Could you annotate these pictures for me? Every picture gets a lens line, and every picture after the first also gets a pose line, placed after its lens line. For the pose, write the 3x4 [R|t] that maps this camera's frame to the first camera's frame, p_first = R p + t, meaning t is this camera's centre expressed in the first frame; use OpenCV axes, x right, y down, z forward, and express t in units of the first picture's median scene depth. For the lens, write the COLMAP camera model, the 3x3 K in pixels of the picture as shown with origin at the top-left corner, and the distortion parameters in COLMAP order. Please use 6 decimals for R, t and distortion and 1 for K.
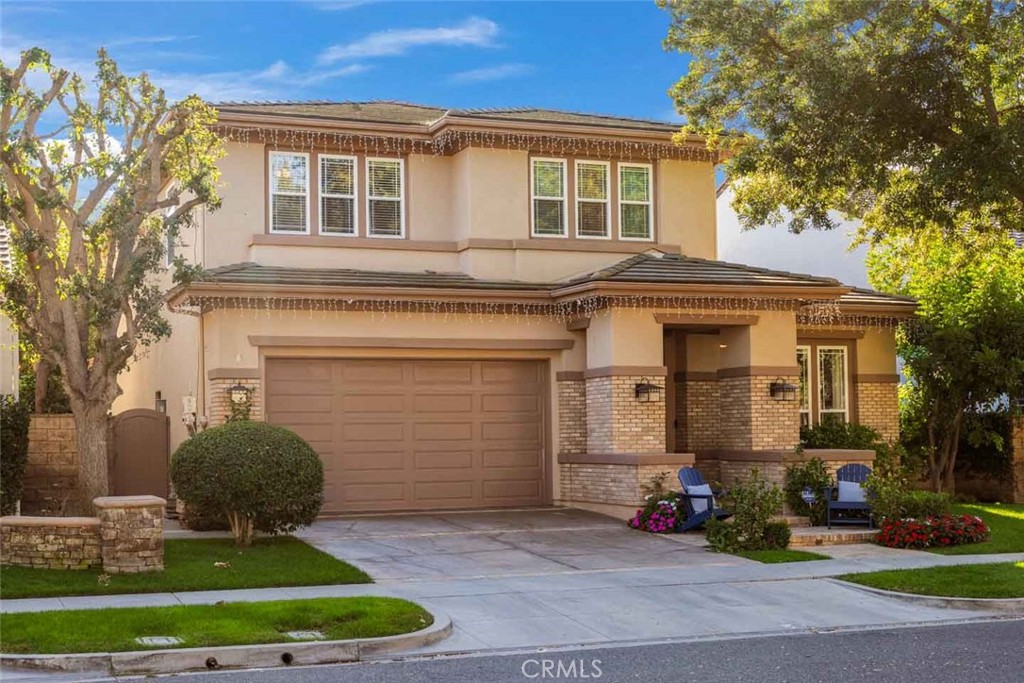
lens RADIAL K [[1266.1, 0, 510.5], [0, 1266.1, 375.3], [0, 0, 1]] dist [0.016314, 0.000000]
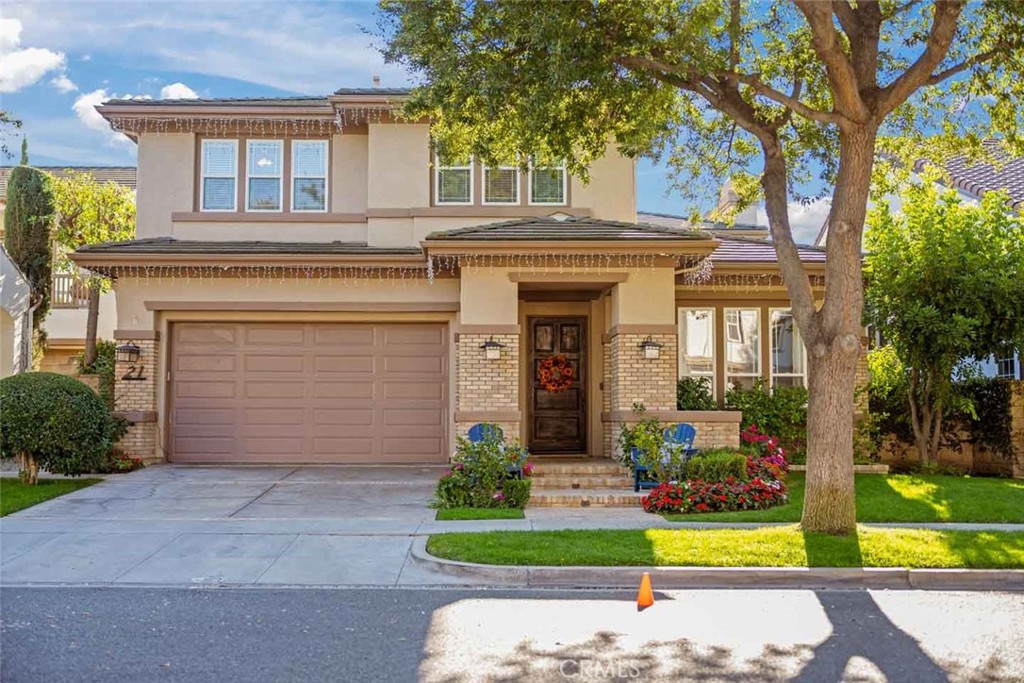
lens RADIAL K [[1095.0, 0, 512.8], [0, 1095.0, 325.4], [0, 0, 1]] dist [0.012920, 0.000000]
pose [[0.948547, -0.012789, -0.316377, 0.384423], [0.001948, 0.999401, -0.034558, 0.022824], [0.316629, 0.032163, 0.948004, 0.173263]]
